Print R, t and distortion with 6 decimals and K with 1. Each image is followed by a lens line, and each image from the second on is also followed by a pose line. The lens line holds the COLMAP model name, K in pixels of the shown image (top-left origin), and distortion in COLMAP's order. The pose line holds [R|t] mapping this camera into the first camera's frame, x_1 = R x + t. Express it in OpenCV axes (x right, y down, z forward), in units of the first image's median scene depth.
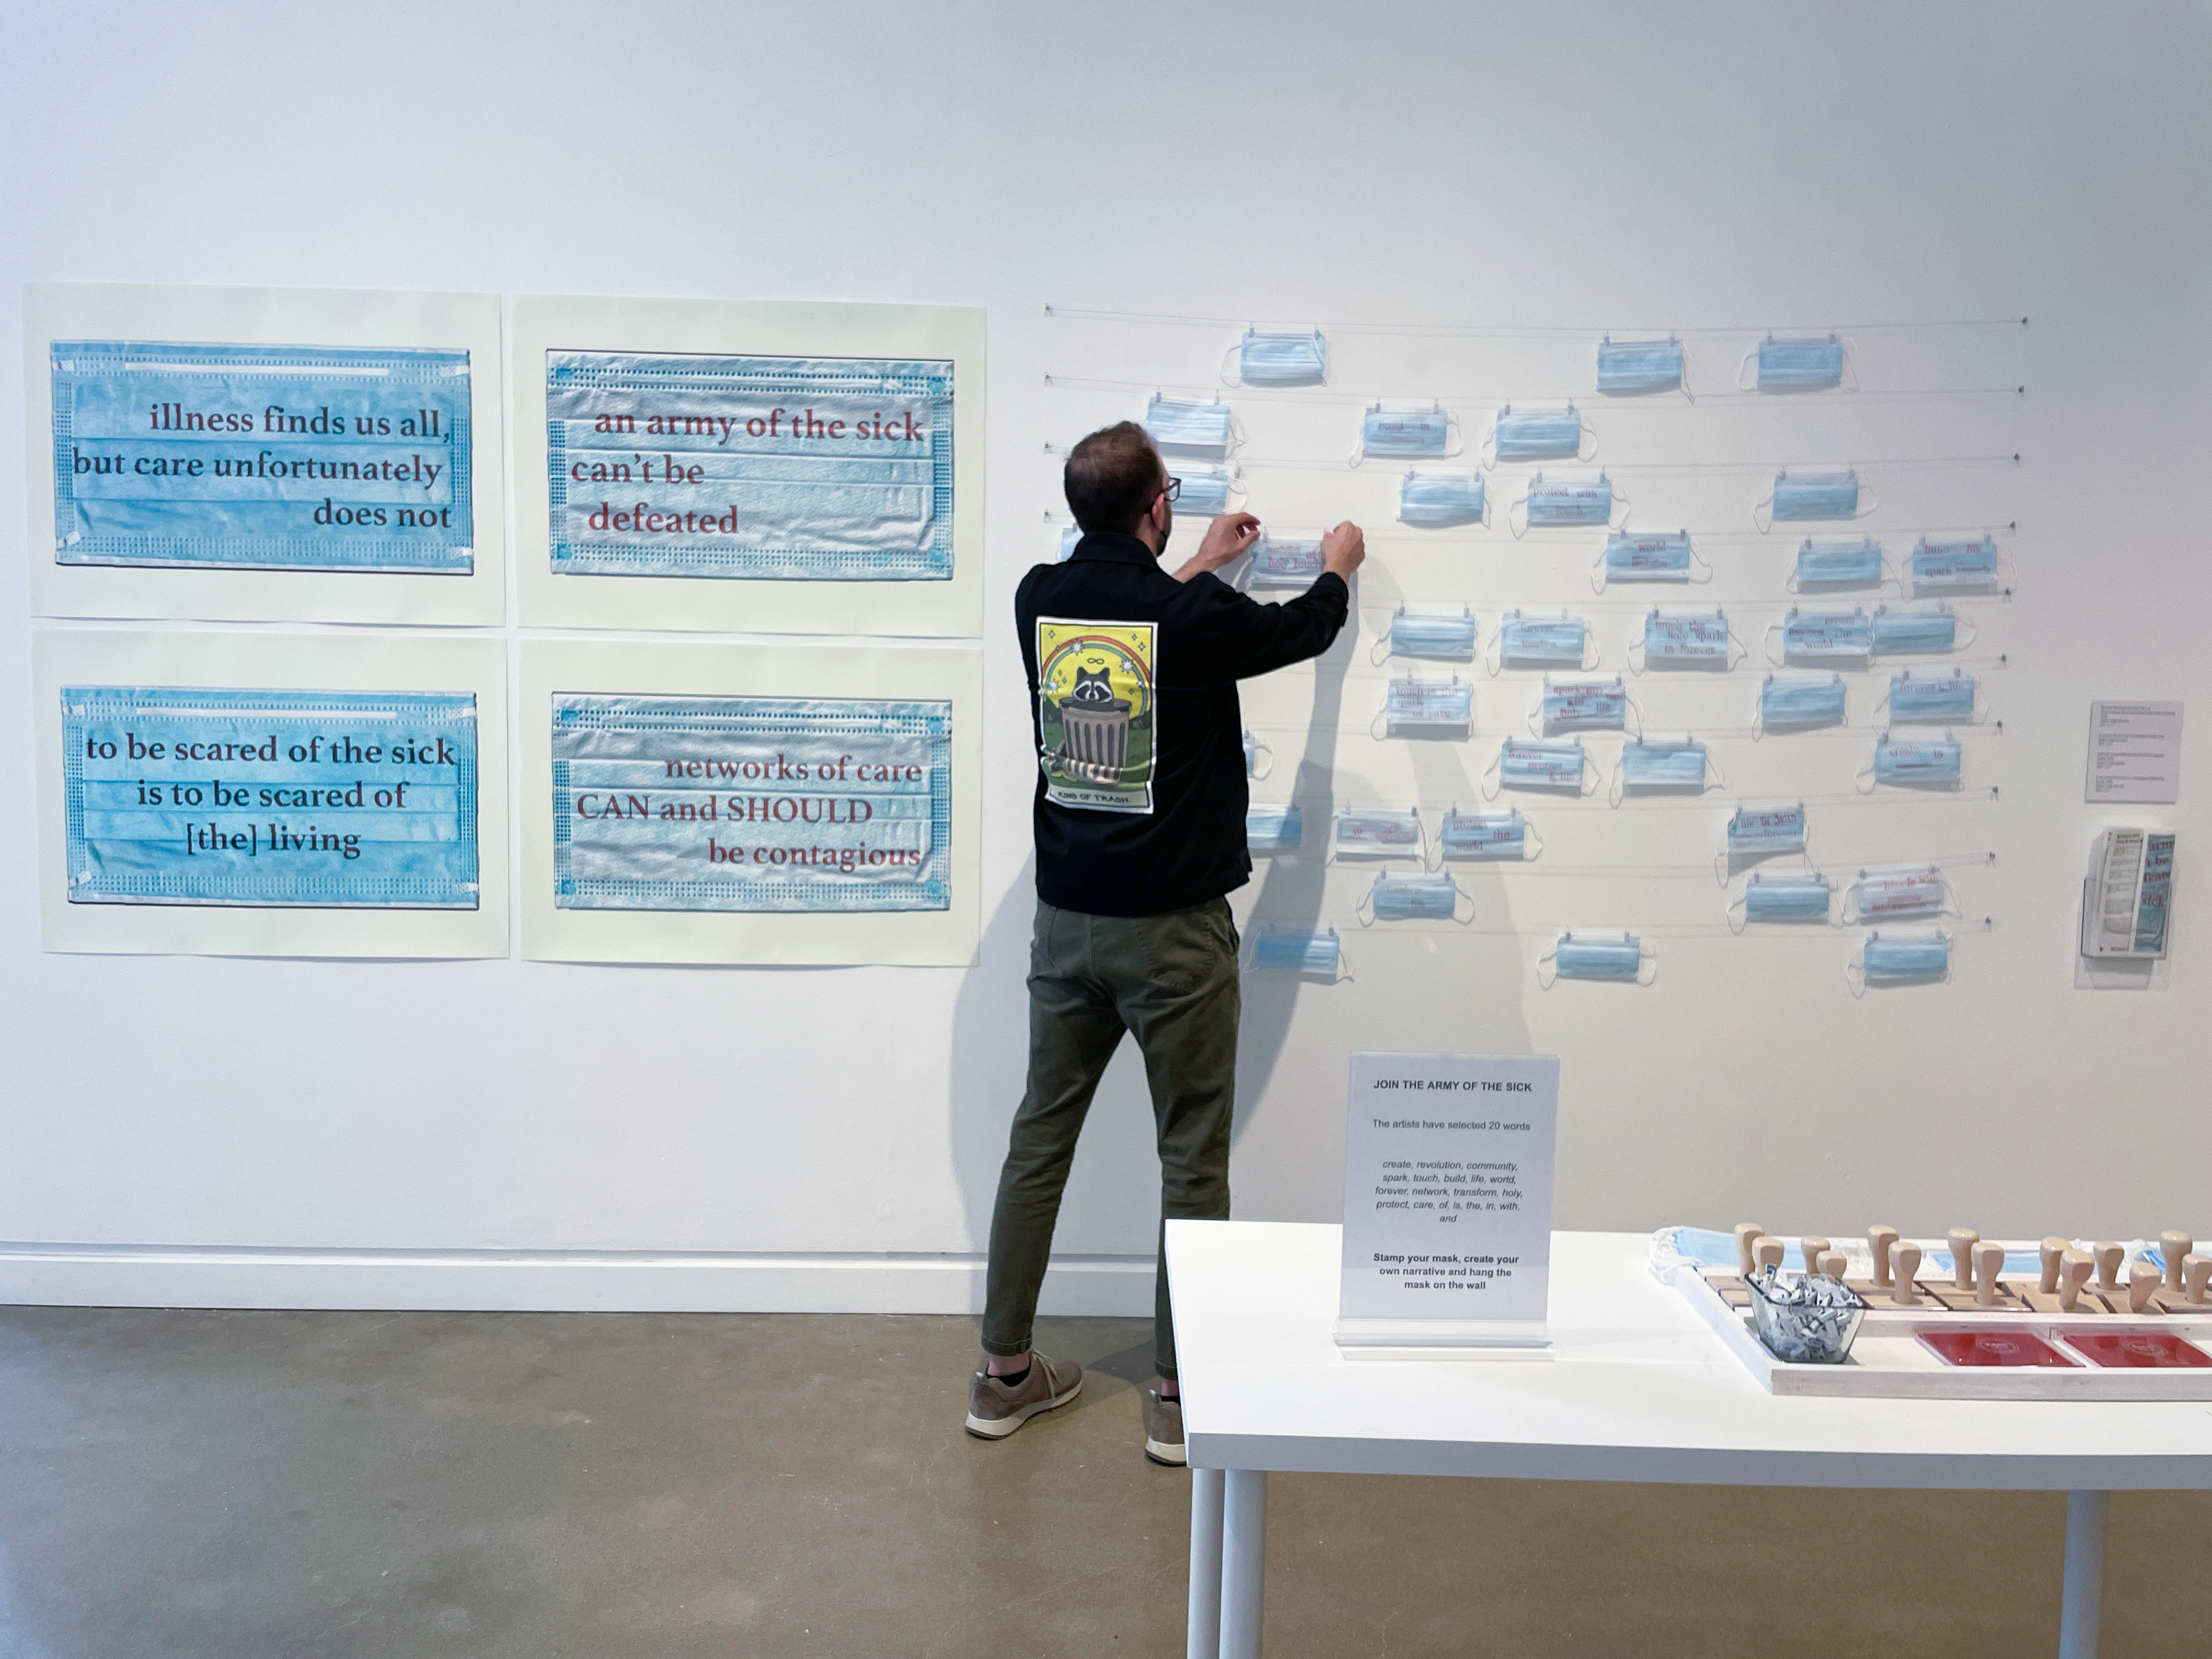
lens RADIAL K [[1674.2, 0, 1141.5], [0, 1674.2, 798.3], [0, 0, 1]] dist [0.094534, -0.135956]
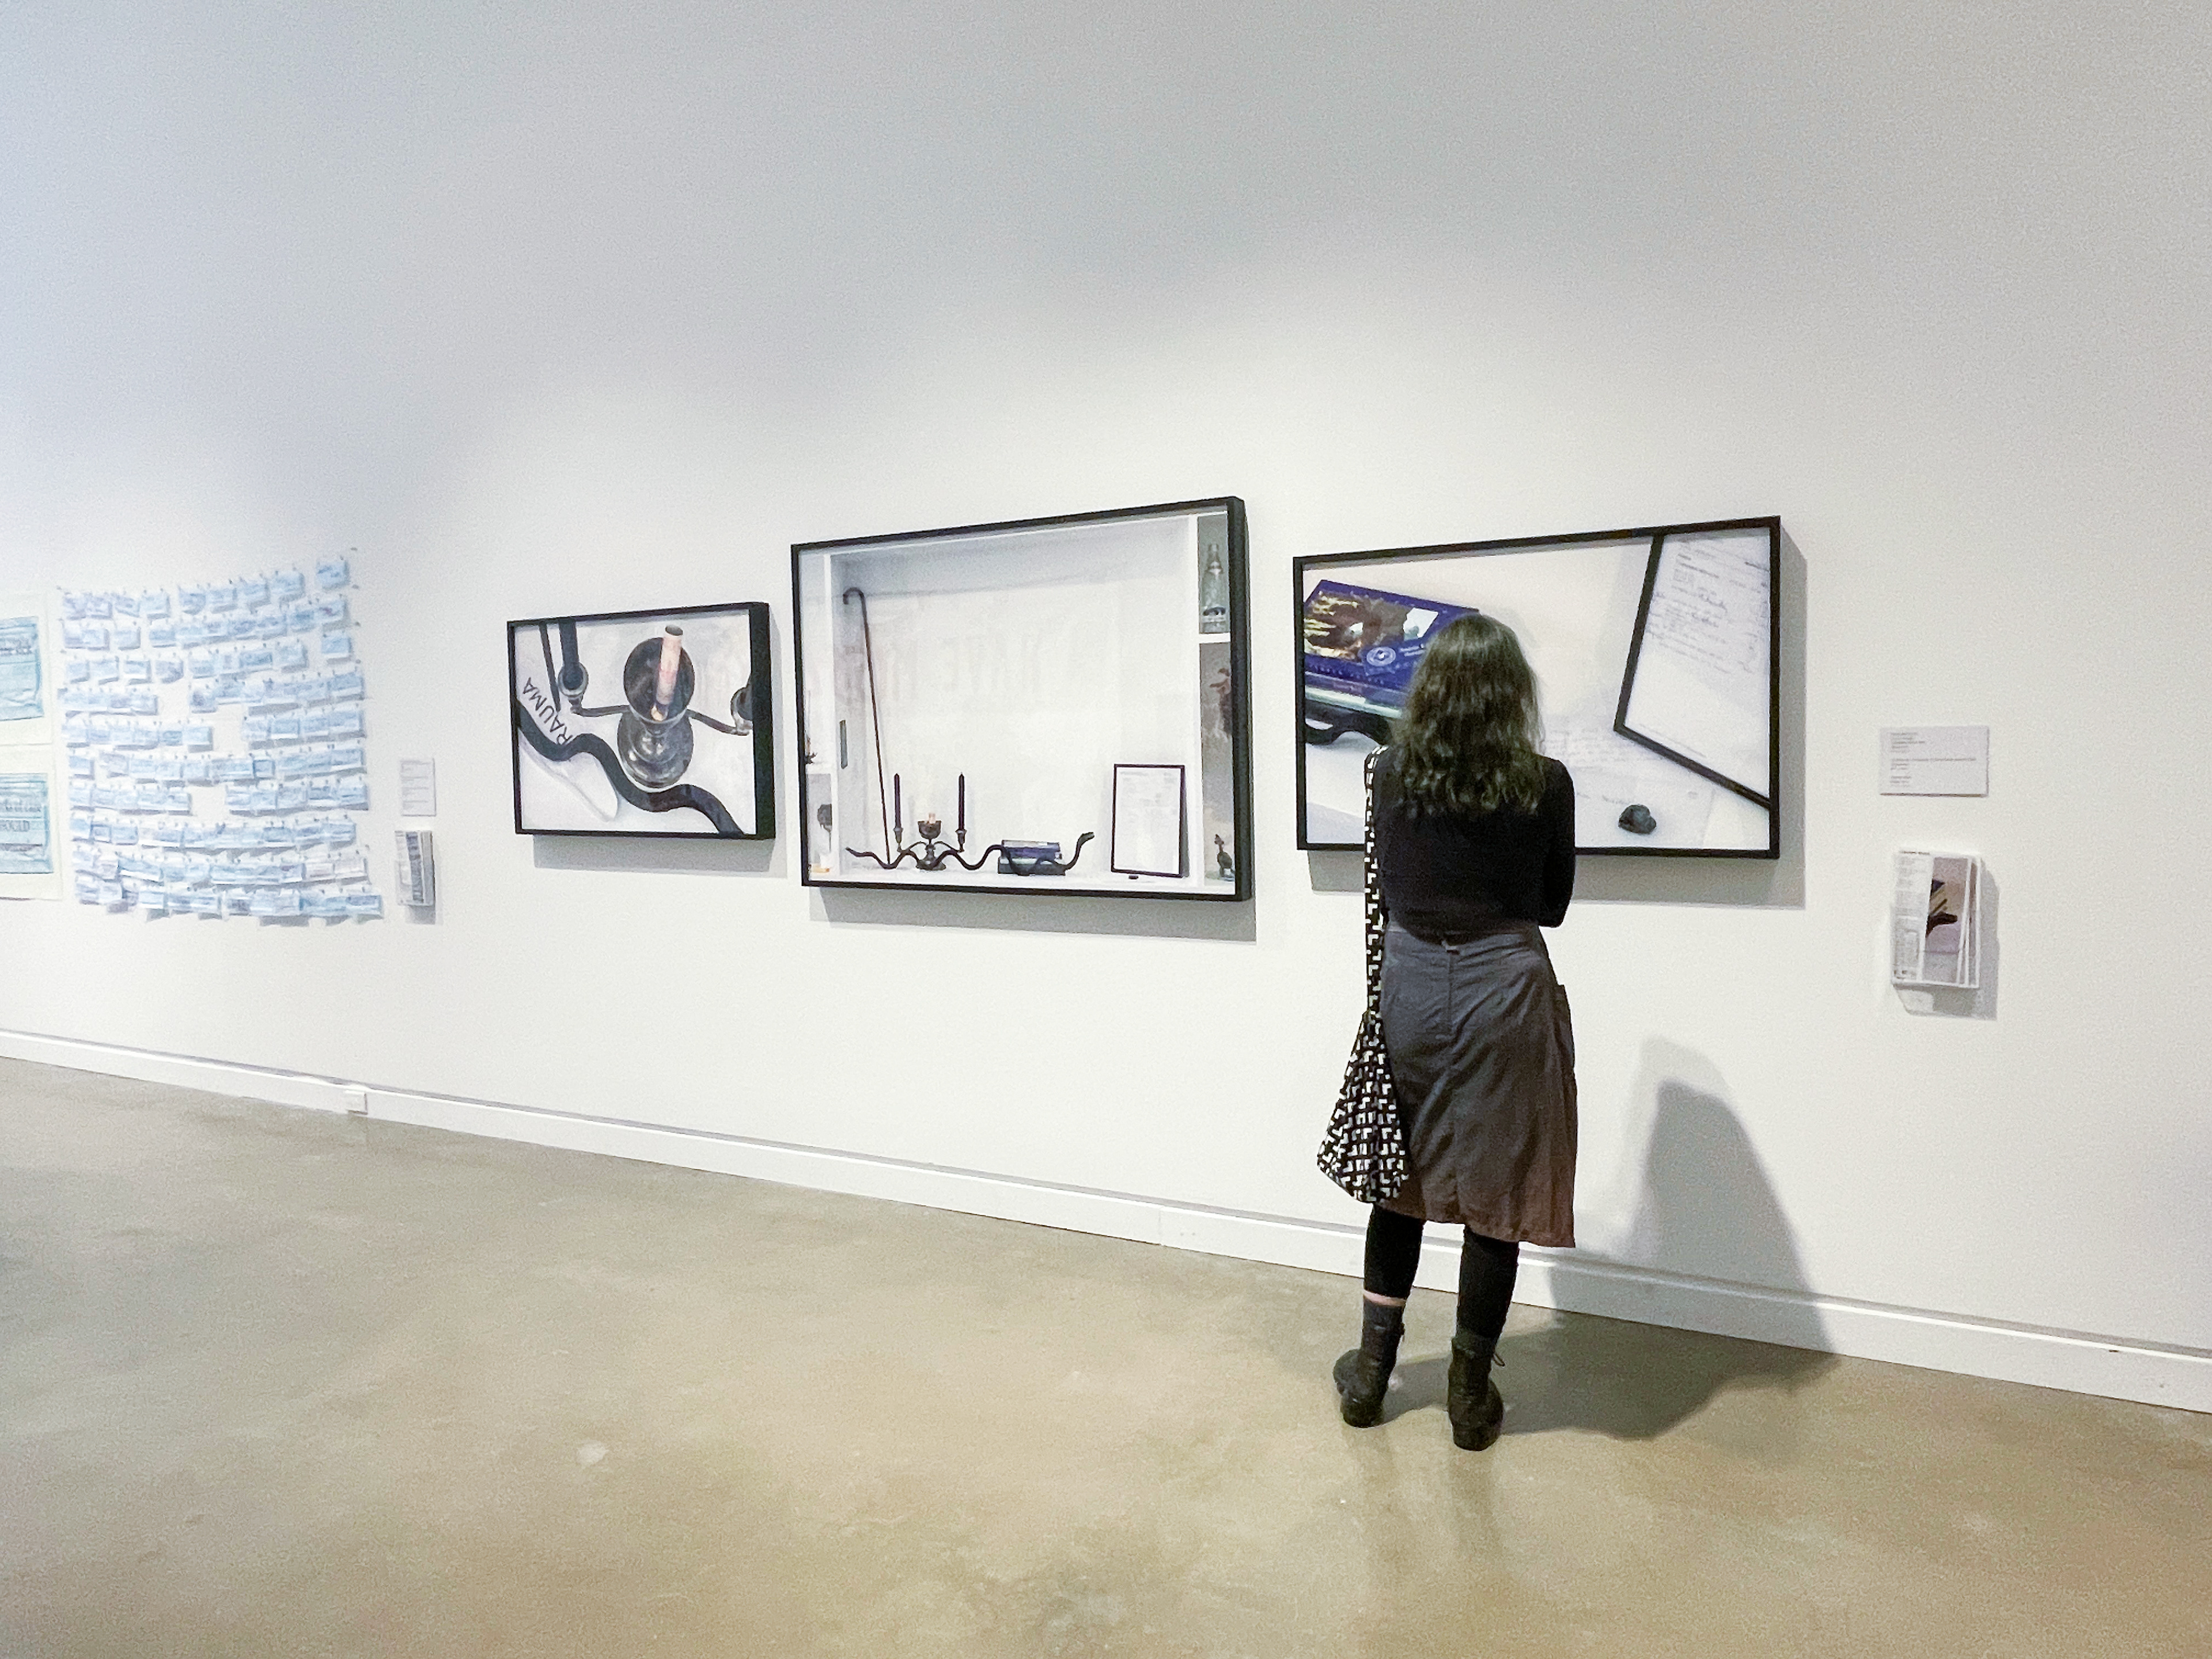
lens RADIAL K [[1470.0, 0, 1050.1], [0, 1470.0, 808.5], [0, 0, 1]] dist [-0.010549, -0.005994]
pose [[0.870542, -0.013688, -0.491904, 1.908164], [0.002372, 0.999718, -0.023621, 0.033078], [0.492089, 0.019396, 0.870329, 0.015237]]
